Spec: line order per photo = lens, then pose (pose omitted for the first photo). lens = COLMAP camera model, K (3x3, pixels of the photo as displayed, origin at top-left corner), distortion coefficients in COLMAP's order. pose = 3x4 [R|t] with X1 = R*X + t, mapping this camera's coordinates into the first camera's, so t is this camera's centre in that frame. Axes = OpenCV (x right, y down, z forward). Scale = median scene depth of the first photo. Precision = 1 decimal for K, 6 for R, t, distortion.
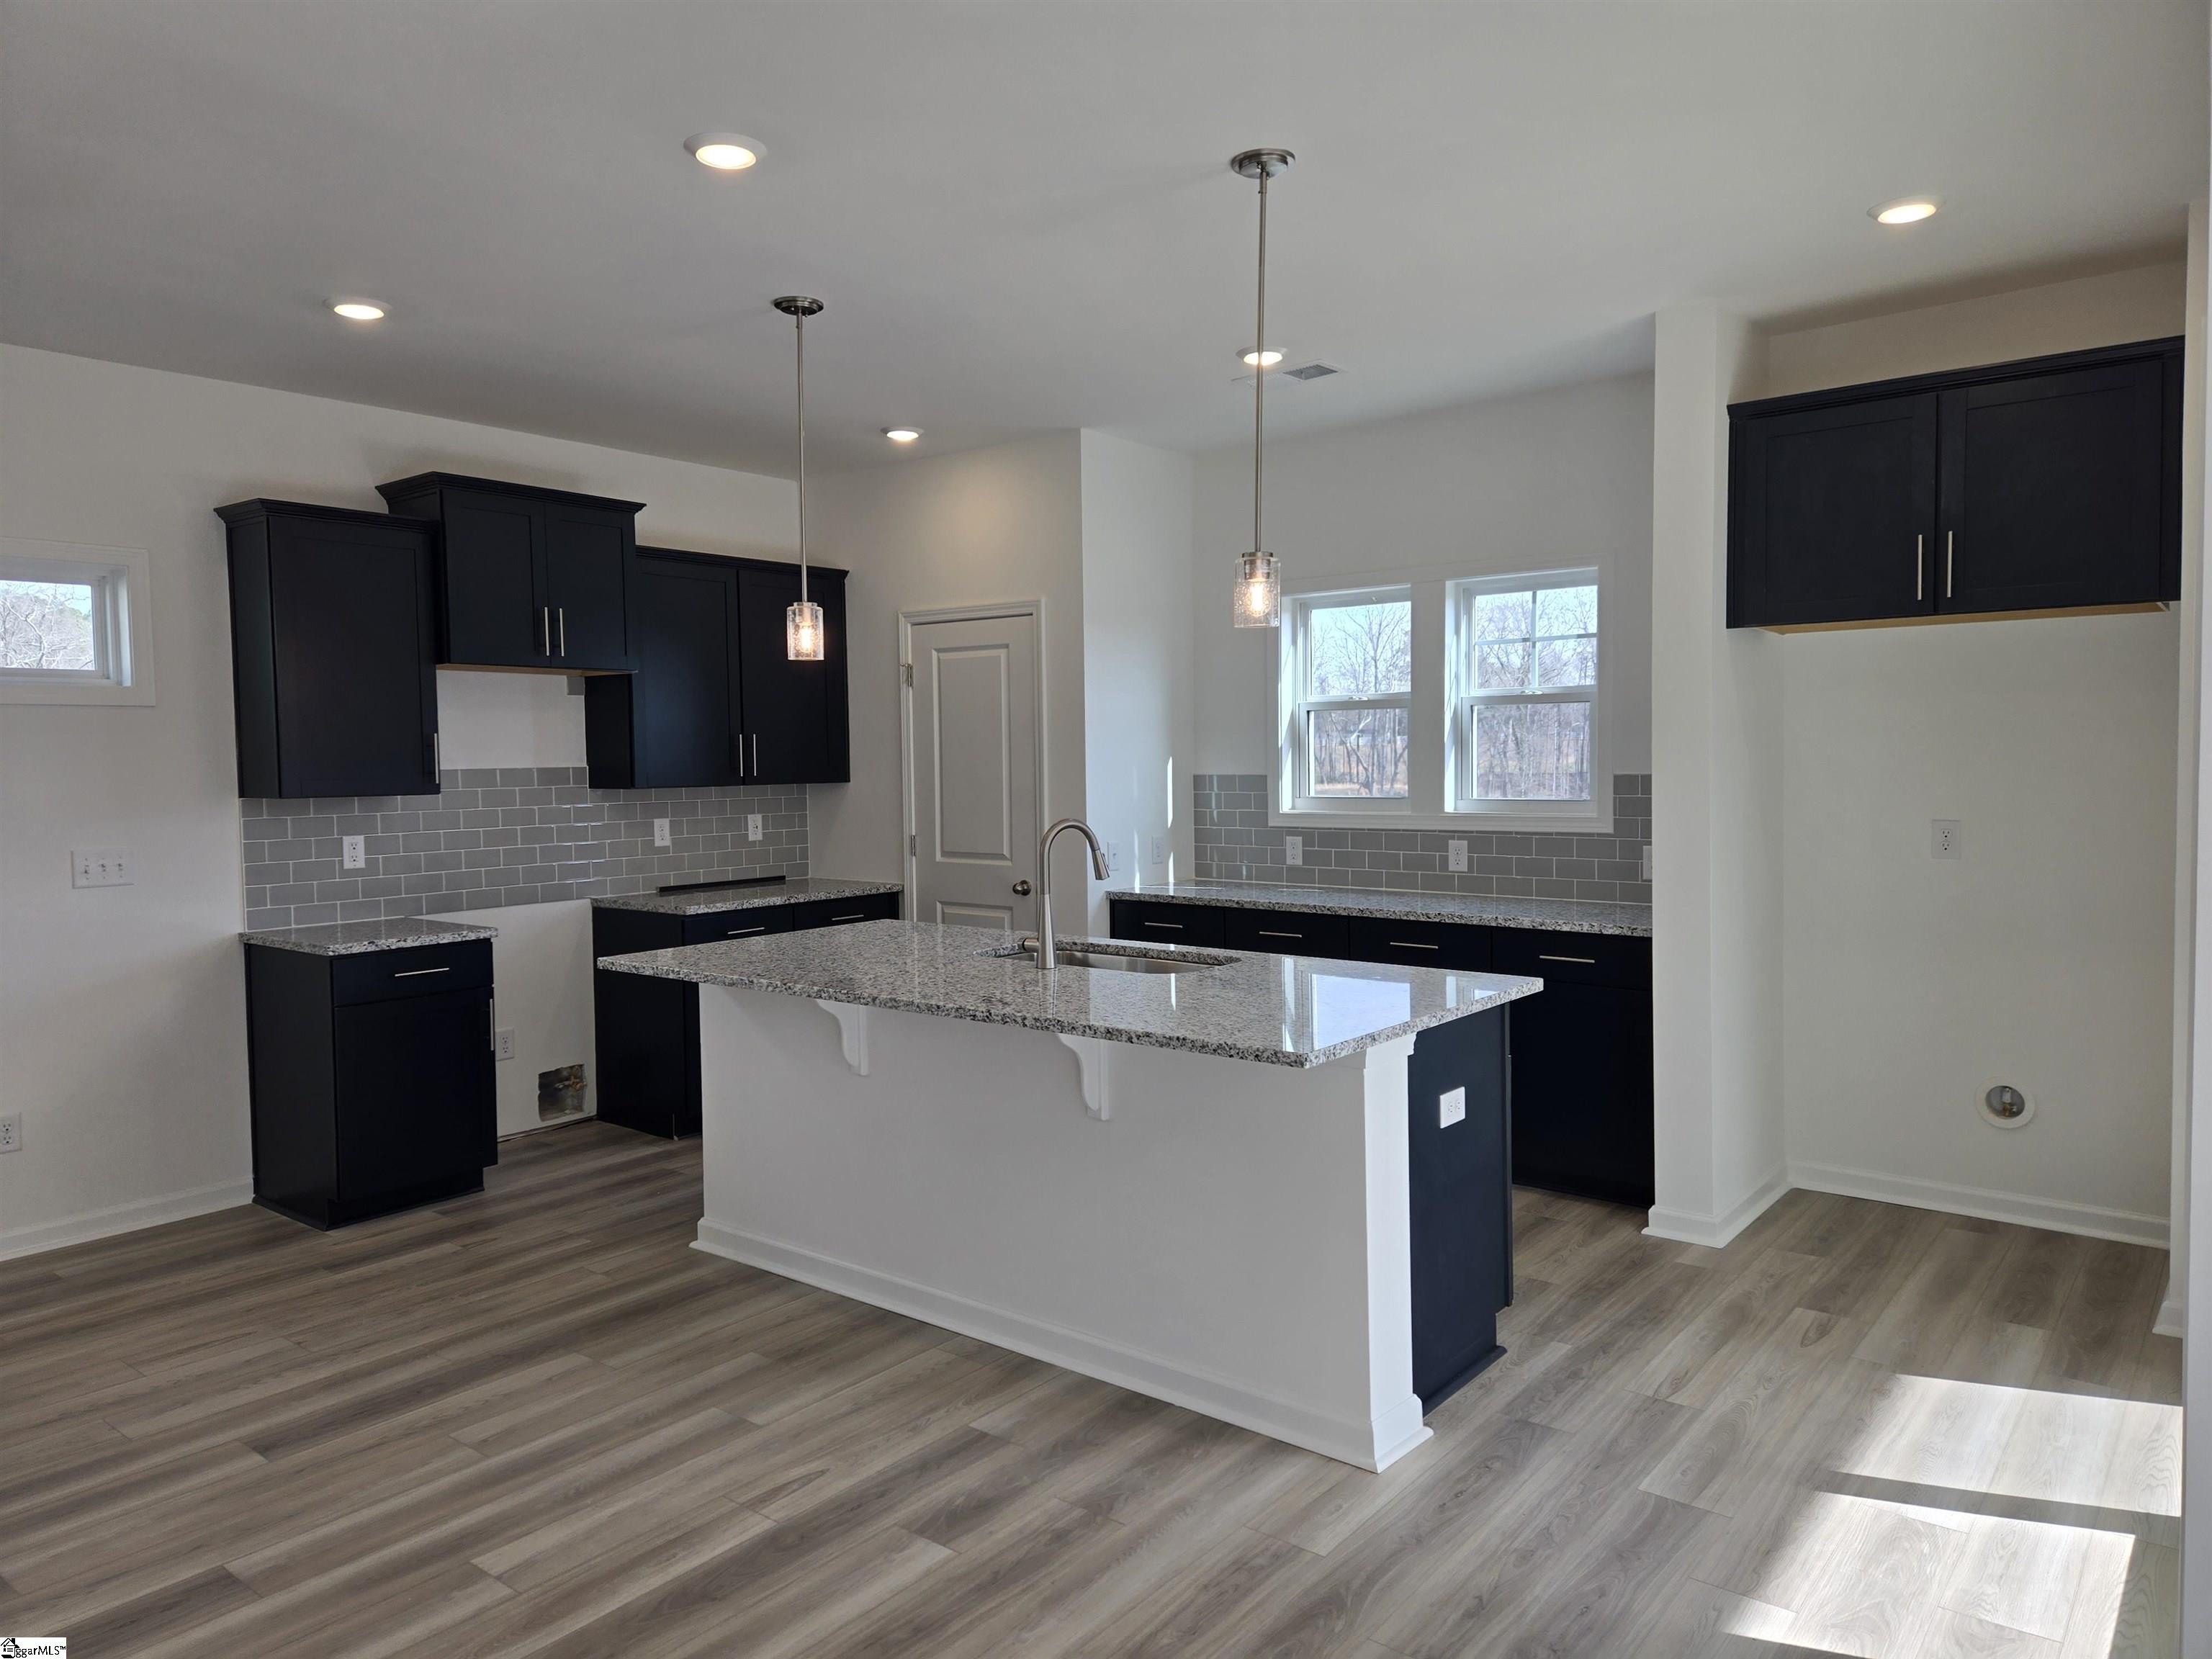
lens RADIAL K [[1484.9, 0, 1095.0], [0, 1484.9, 839.6], [0, 0, 1]] dist [0.117255, -0.111718]
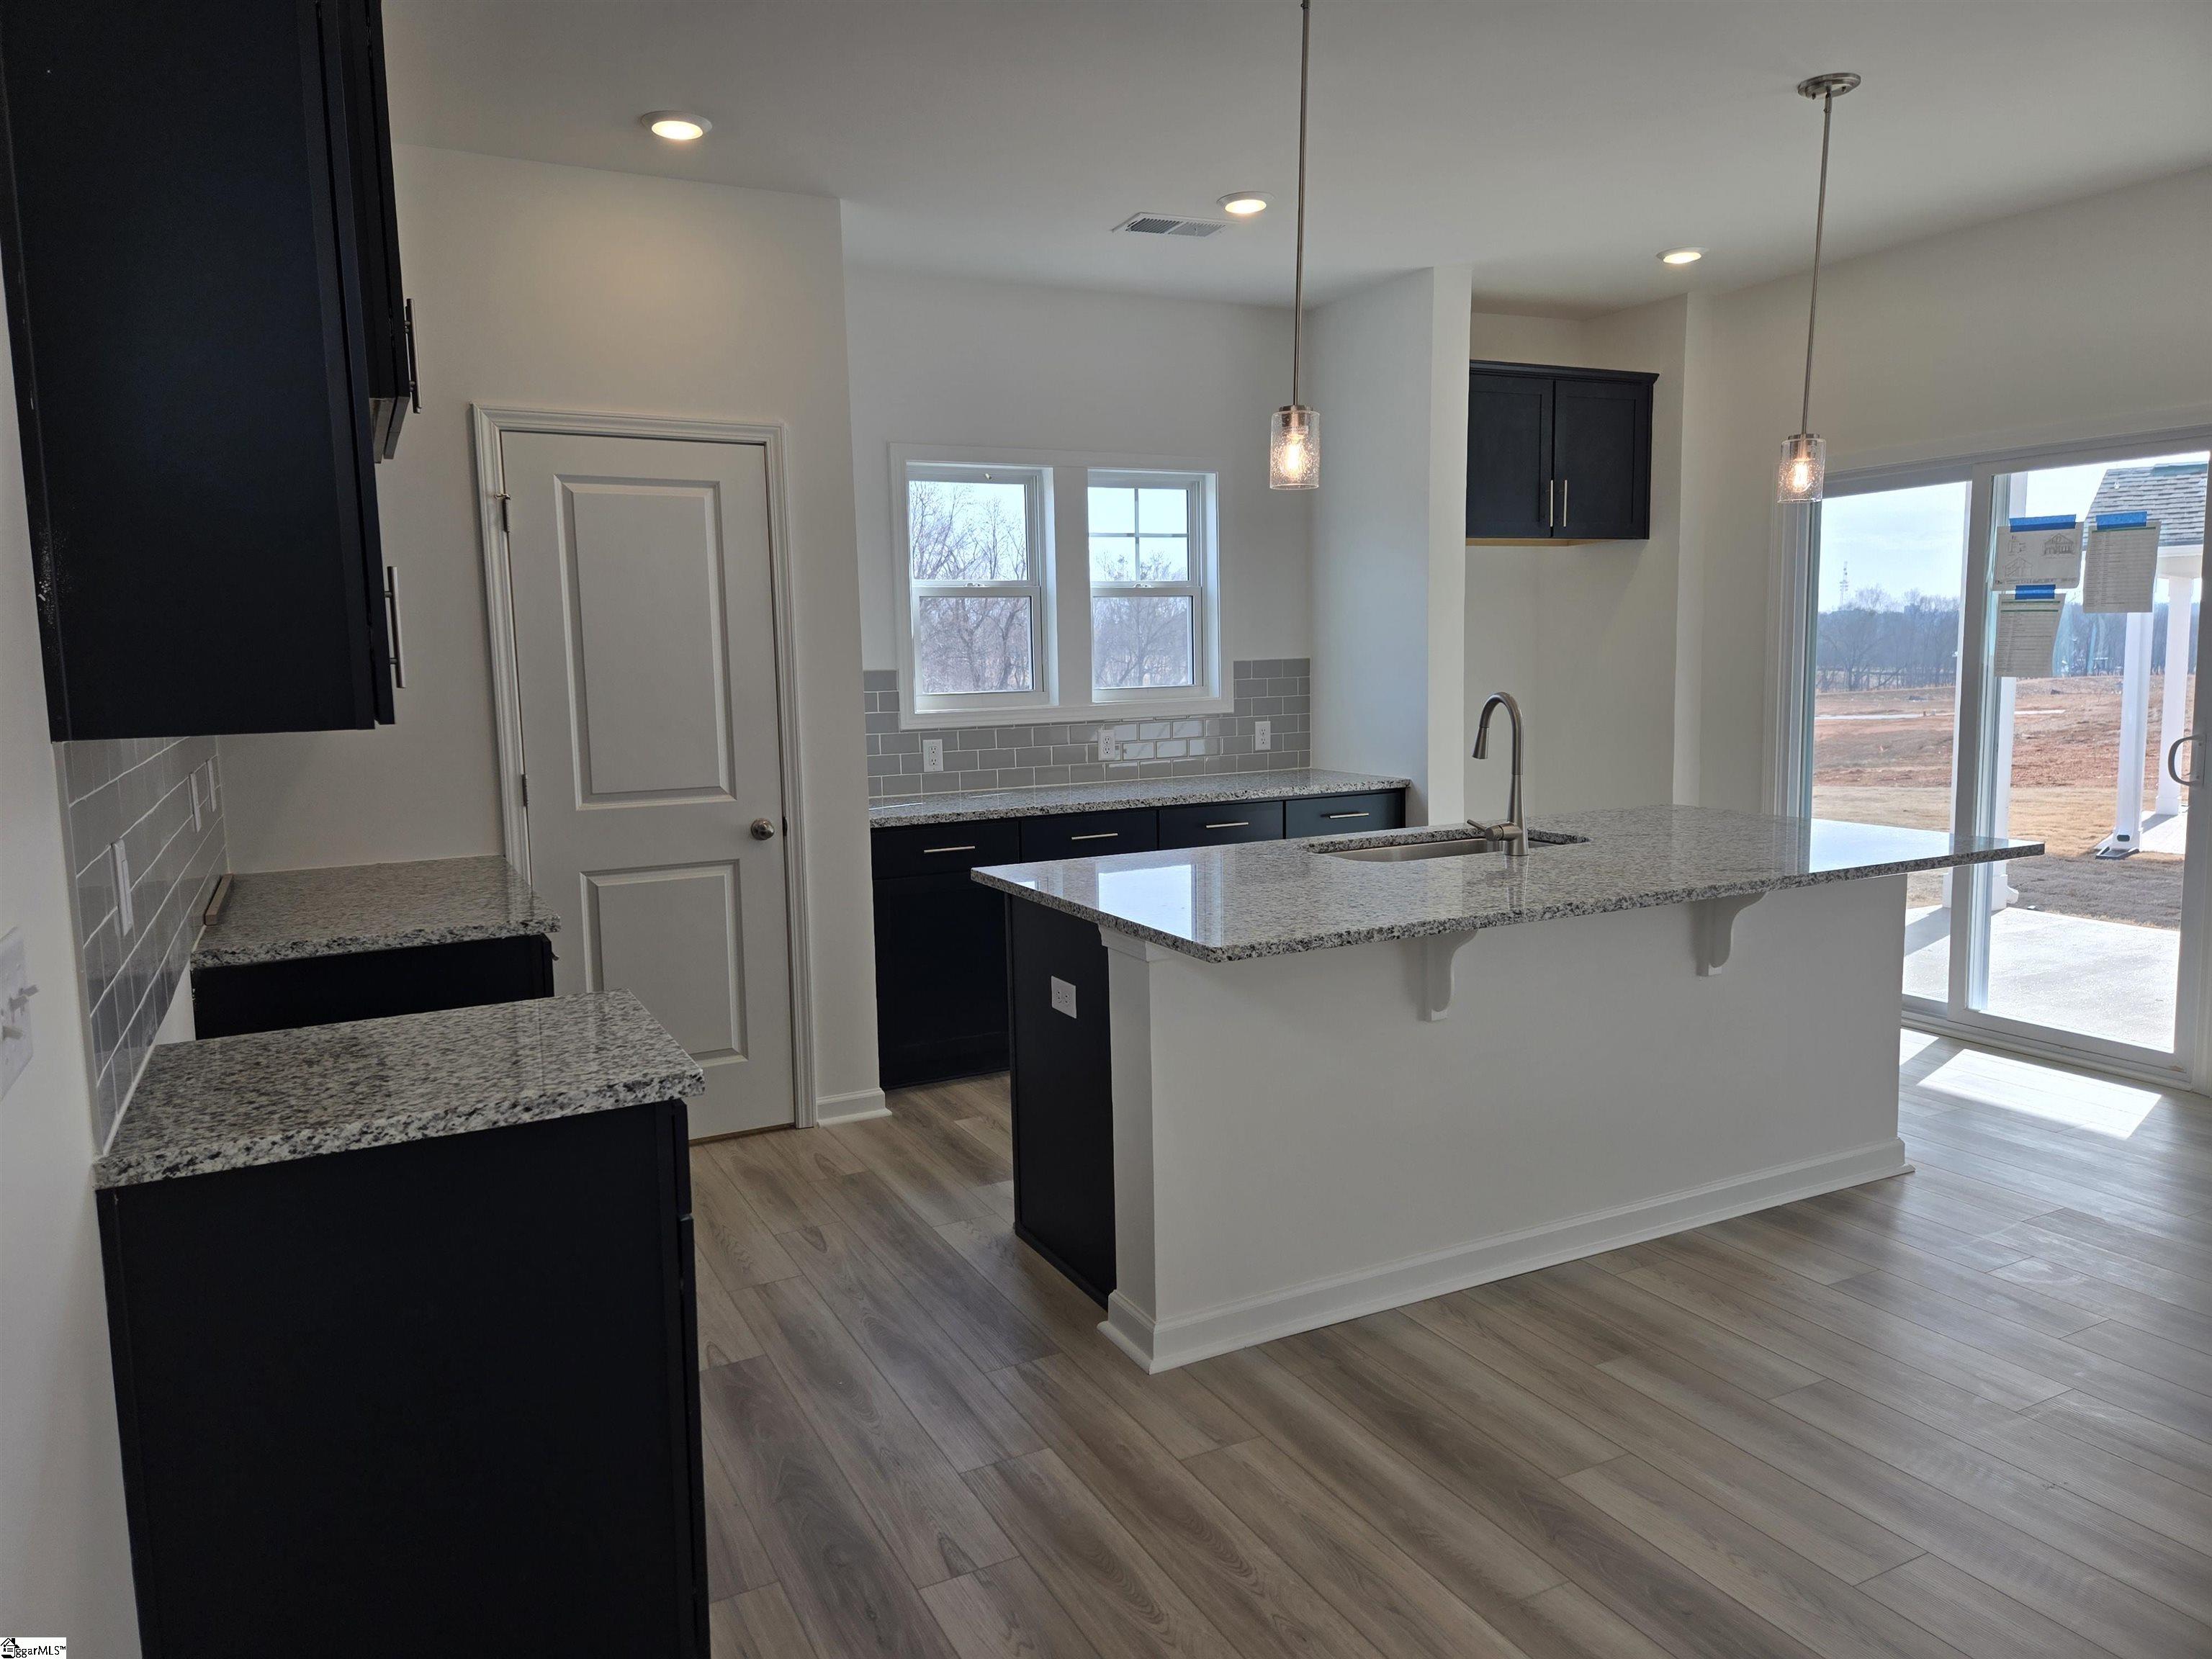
lens RADIAL K [[1471.2, 0, 1080.7], [0, 1471.2, 823.9], [0, 0, 1]] dist [0.045767, 0.002445]
pose [[0.404929, -0.103142, 0.908512, -0.885628], [0.071234, 0.994156, 0.081116, -0.023628], [-0.911569, 0.031871, 0.409910, 0.795589]]
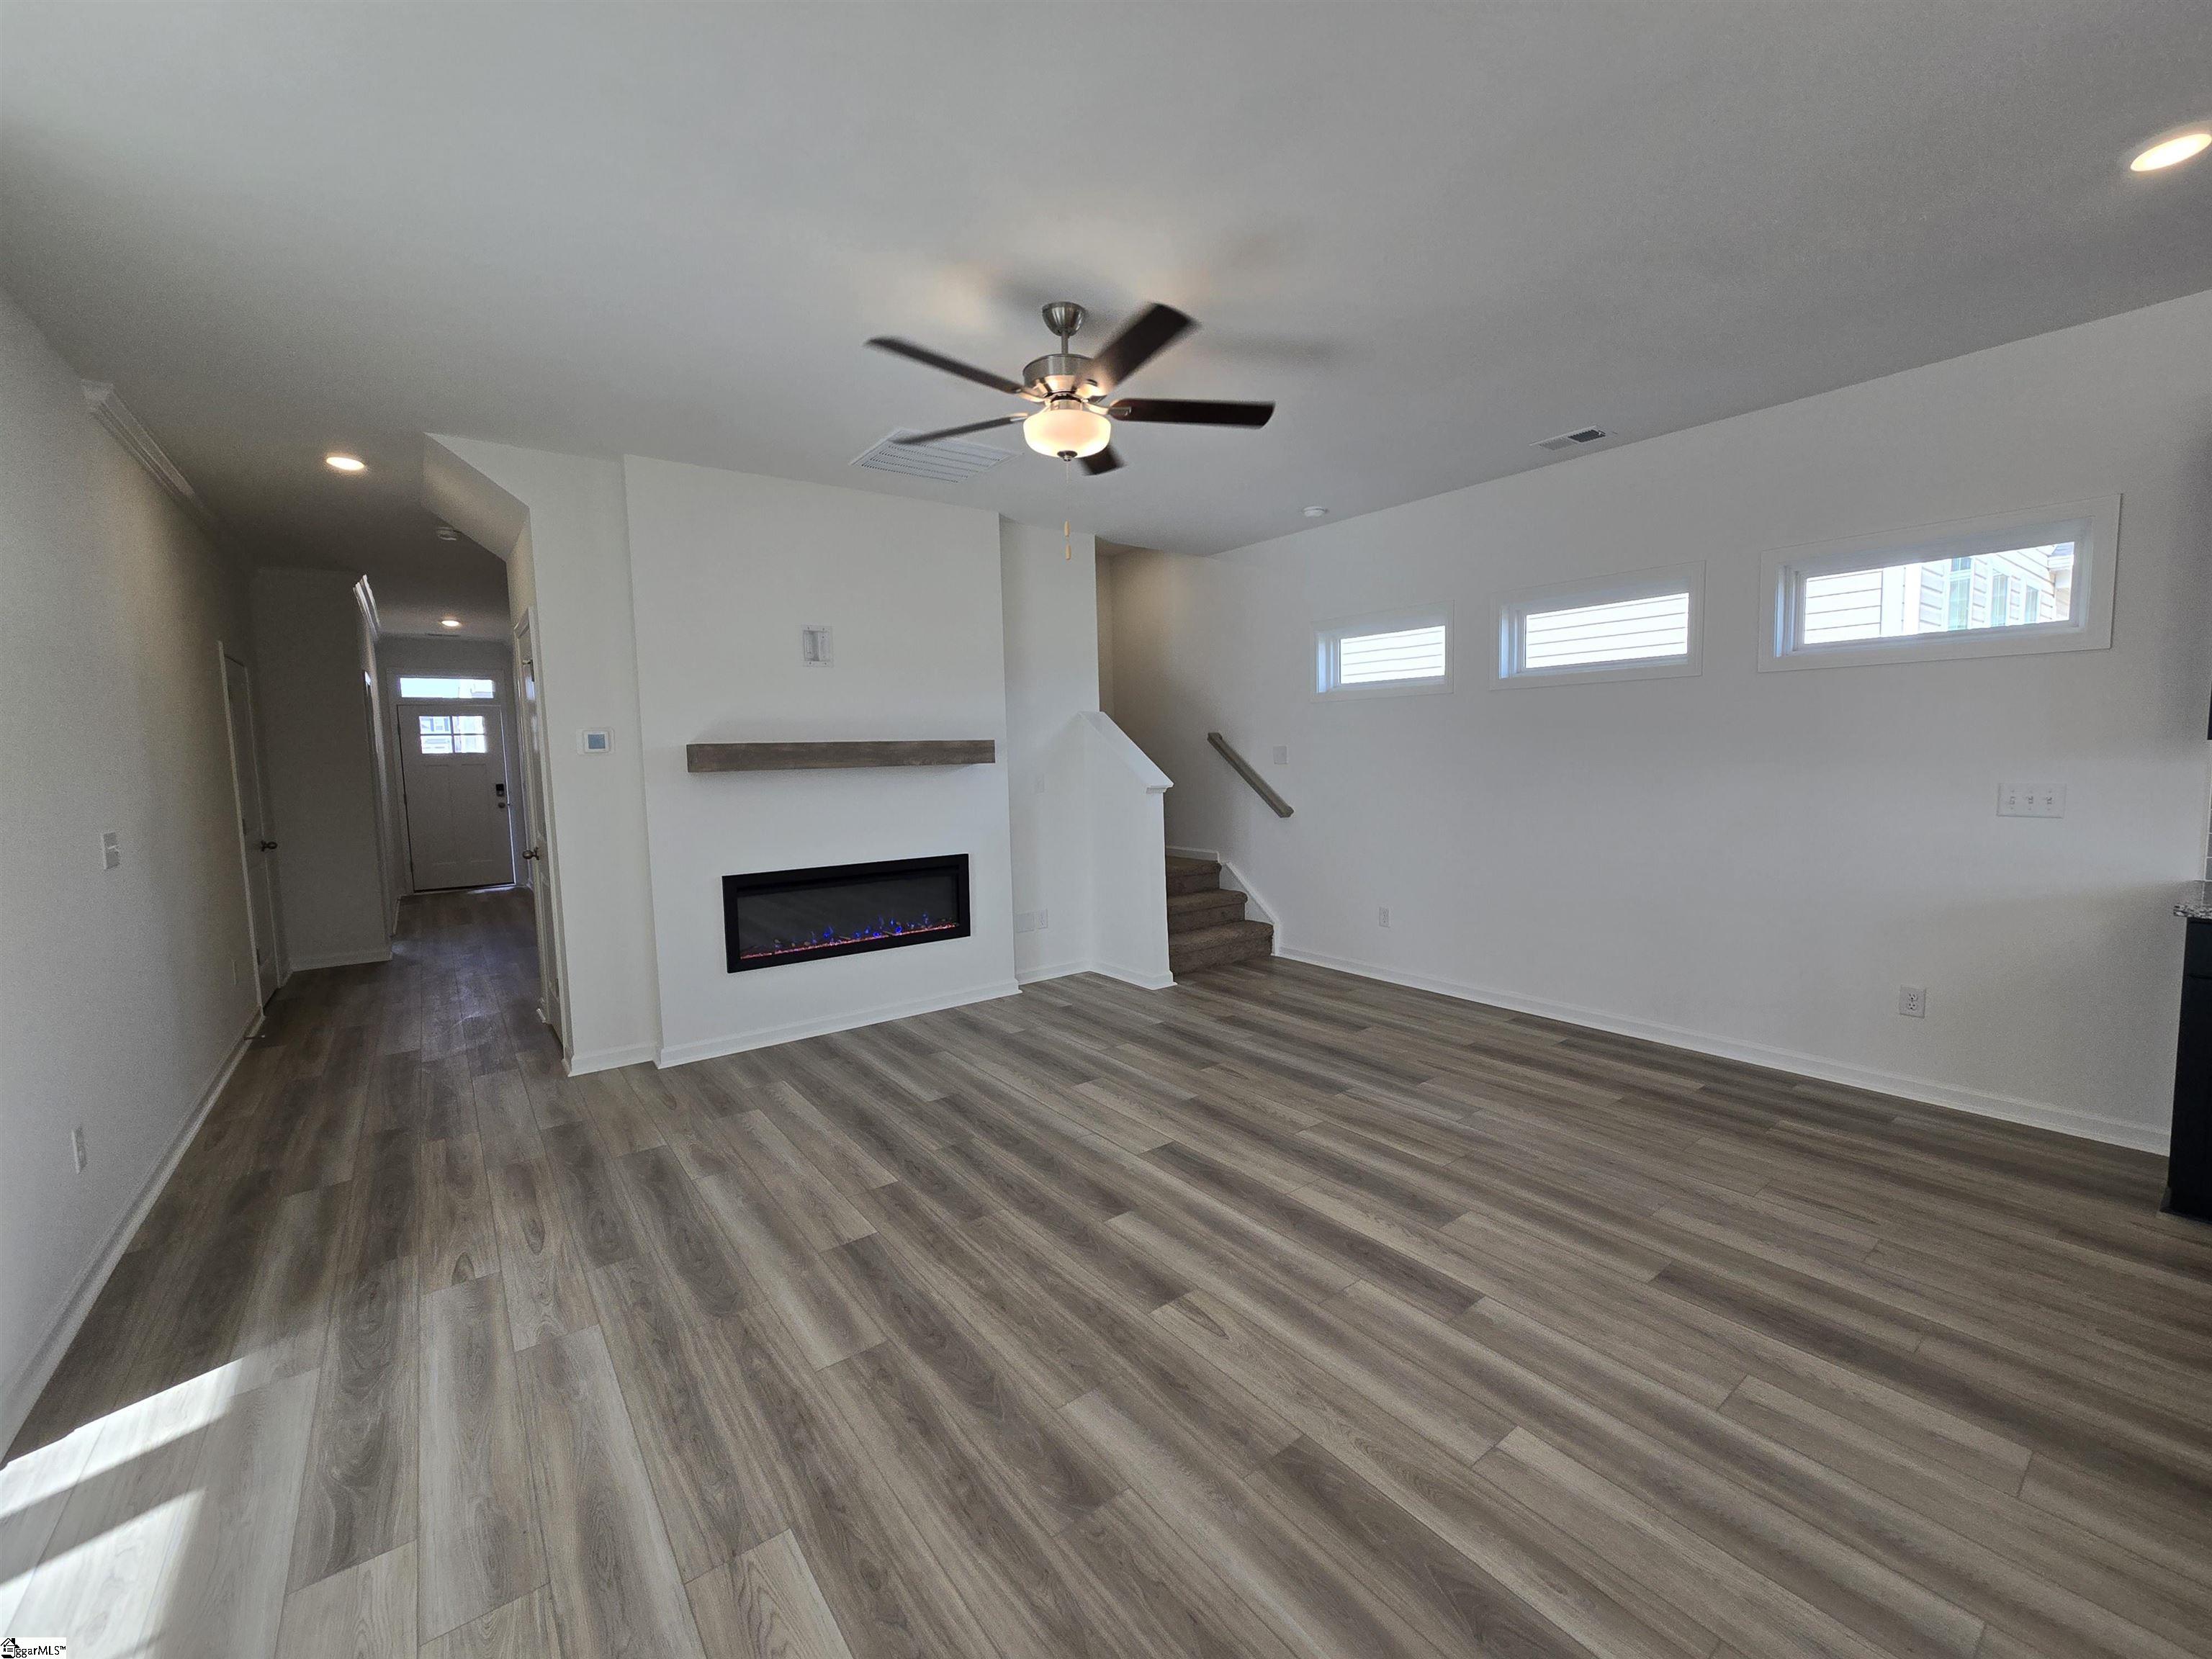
lens RADIAL K [[901.2, 0, 1116.6], [0, 901.2, 827.9], [0, 0, 1]] dist [0.000780, -0.000256]
pose [[-0.239410, 0.103128, -0.965426, 0.164381], [-0.029198, 0.993128, 0.113328, -0.018037], [0.970479, 0.055321, -0.234754, 0.552517]]
